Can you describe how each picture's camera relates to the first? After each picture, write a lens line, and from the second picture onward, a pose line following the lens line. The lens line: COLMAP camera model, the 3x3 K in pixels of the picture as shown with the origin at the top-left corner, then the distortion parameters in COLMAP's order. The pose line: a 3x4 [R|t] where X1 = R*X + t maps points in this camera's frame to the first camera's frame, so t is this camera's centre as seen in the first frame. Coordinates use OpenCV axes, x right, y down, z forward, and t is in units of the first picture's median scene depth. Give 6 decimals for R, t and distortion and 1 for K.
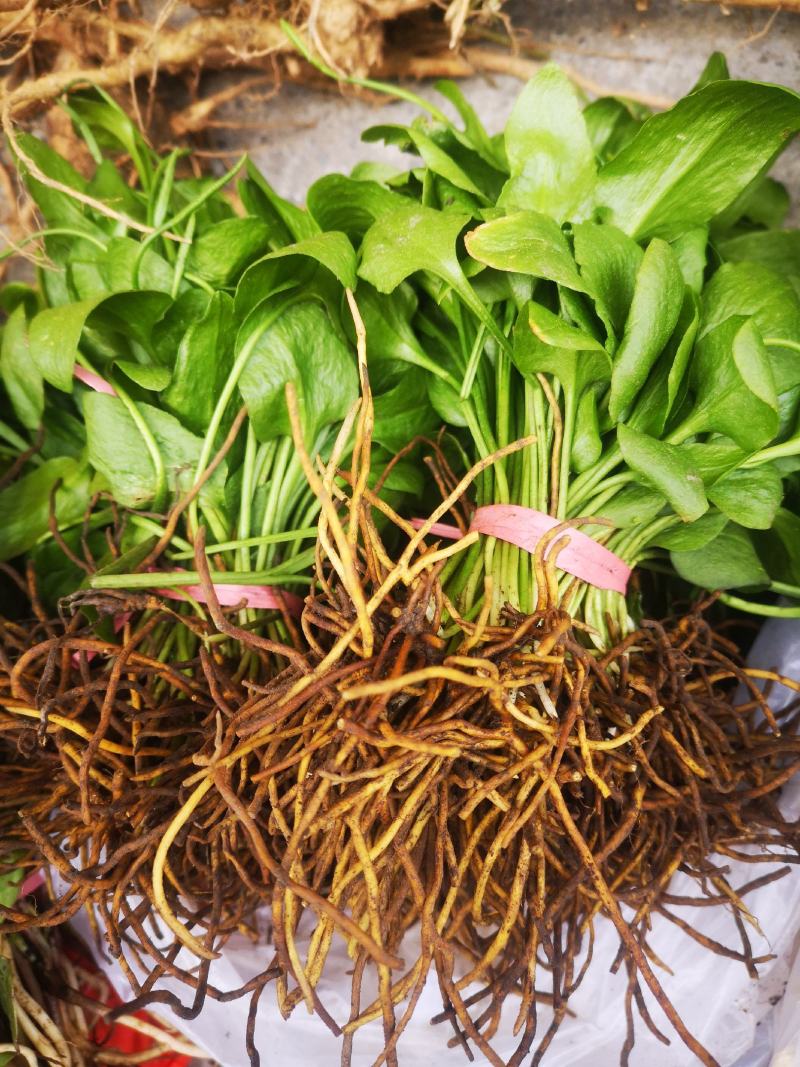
lens RADIAL K [[892.5, 0, 400.0], [0, 892.5, 533.5], [0, 0, 1]] dist [-0.008789, -0.001059]
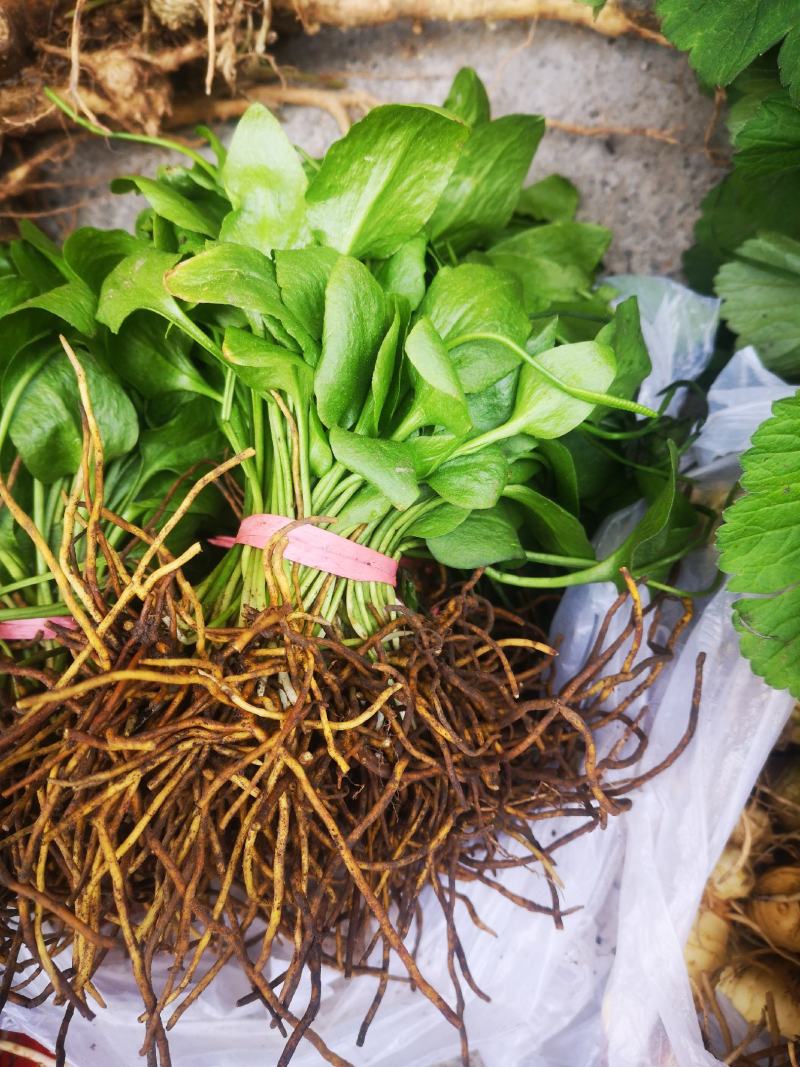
lens RADIAL K [[886.0, 0, 400.0], [0, 886.0, 533.5], [0, 0, 1]] dist [0.002586, -0.007027]
pose [[0.992823, -0.119576, 0.001938, 0.285566], [0.119592, 0.992678, -0.016985, 0.029471], [0.000107, 0.017095, 0.999854, -0.069301]]
